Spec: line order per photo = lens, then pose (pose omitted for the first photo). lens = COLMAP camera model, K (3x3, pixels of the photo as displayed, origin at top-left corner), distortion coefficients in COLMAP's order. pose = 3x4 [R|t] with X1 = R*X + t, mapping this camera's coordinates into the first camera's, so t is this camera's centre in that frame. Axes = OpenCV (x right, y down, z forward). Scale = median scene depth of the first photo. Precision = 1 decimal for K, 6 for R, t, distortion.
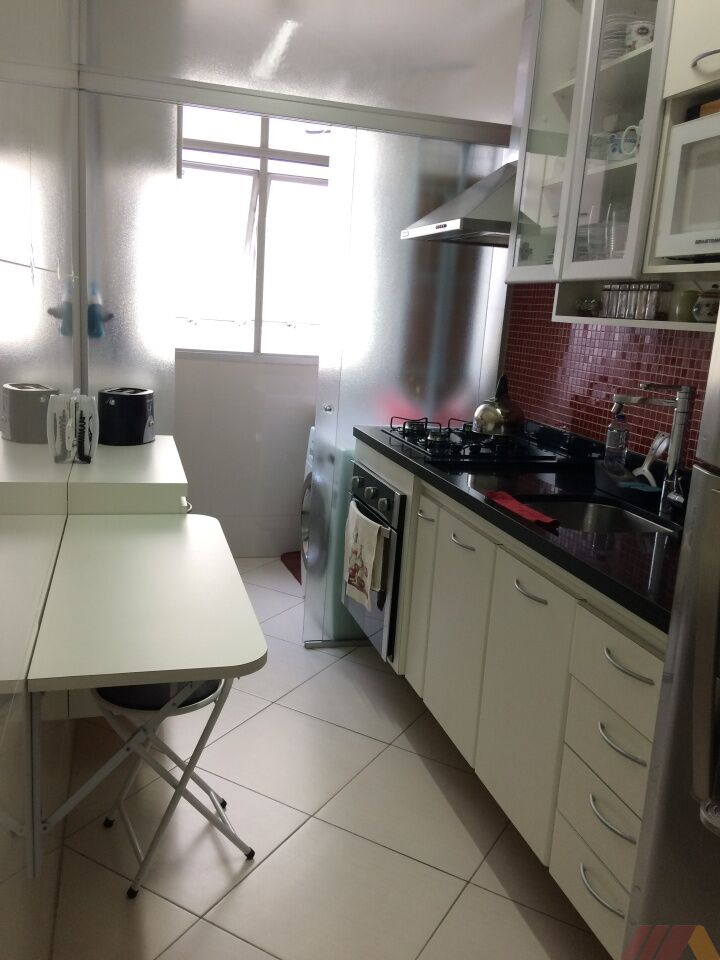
lens RADIAL K [[812.9, 0, 360.0], [0, 812.9, 480.0], [0, 0, 1]] dist [0.101950, -0.142287]
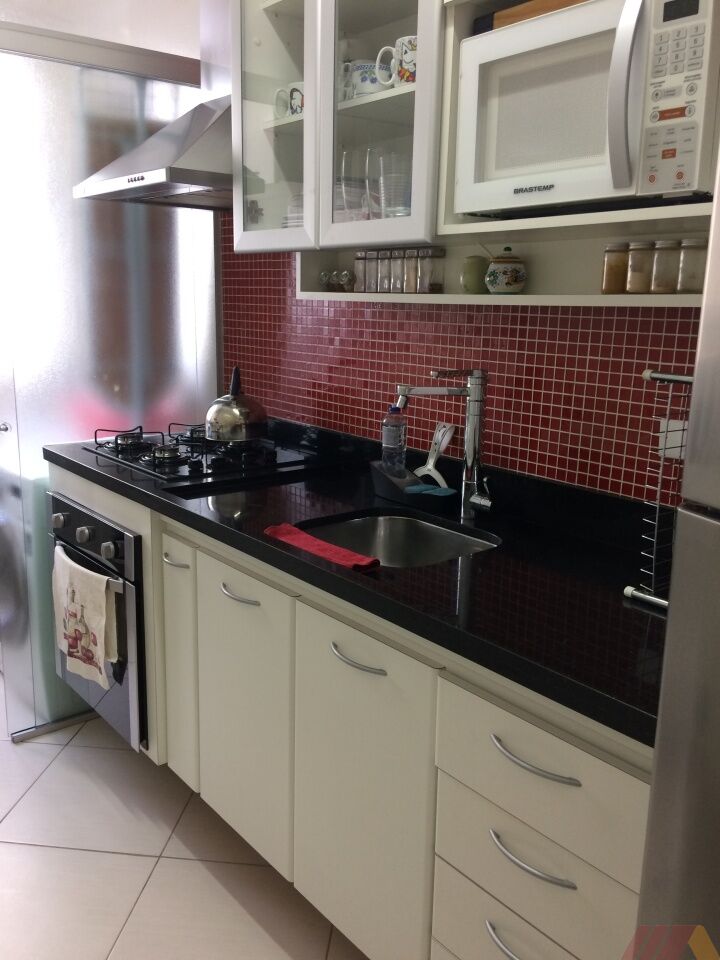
lens RADIAL K [[812.9, 0, 360.0], [0, 812.9, 480.0], [0, 0, 1]] dist [0.101950, -0.142287]
pose [[0.915364, -0.134675, 0.379437, -0.038764], [0.123086, 0.990884, 0.054763, -0.048875], [-0.383353, -0.003424, 0.923596, 0.210869]]
